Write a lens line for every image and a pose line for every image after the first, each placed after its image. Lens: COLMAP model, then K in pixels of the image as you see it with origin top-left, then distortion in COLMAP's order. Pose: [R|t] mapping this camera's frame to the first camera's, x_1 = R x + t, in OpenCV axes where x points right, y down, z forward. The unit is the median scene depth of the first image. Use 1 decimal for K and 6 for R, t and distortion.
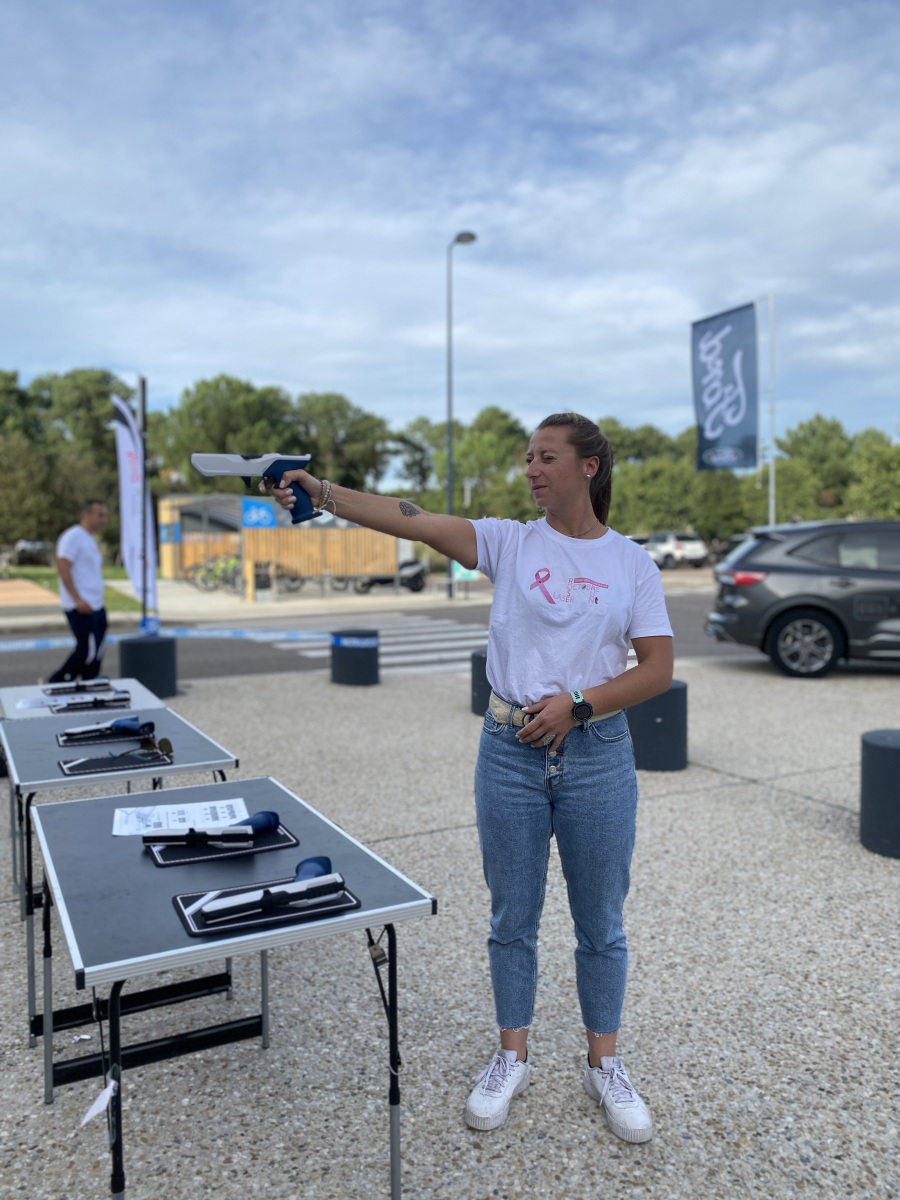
lens RADIAL K [[880.4, 0, 449.3], [0, 880.4, 582.5], [0, 0, 1]] dist [0.006901, -0.002352]
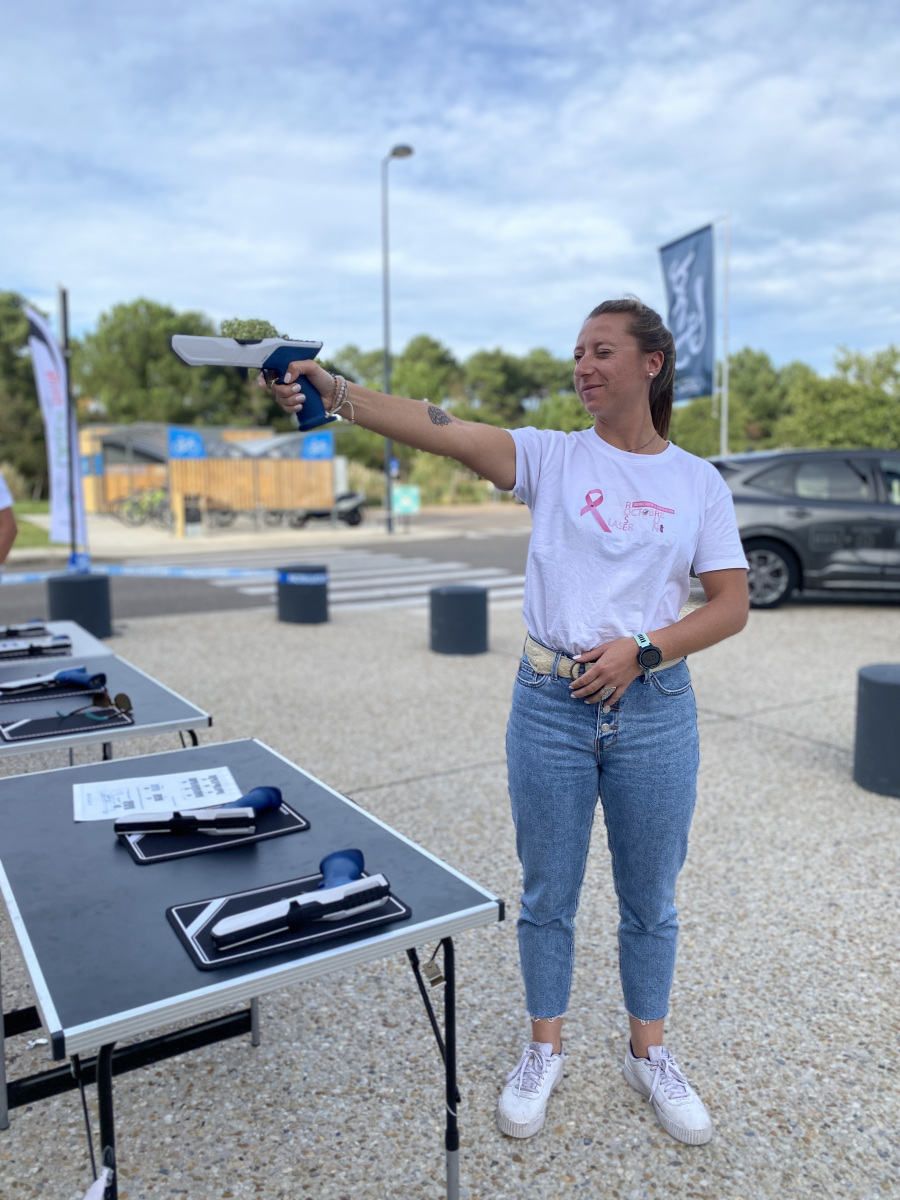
lens RADIAL K [[886.3, 0, 442.0], [0, 886.3, 579.0], [0, 0, 1]] dist [0.005910, -0.002683]
pose [[0.997649, -0.009525, 0.067859, -0.083078], [0.004698, 0.997470, 0.070931, 0.007995], [-0.068363, -0.070446, 0.995170, 0.154228]]
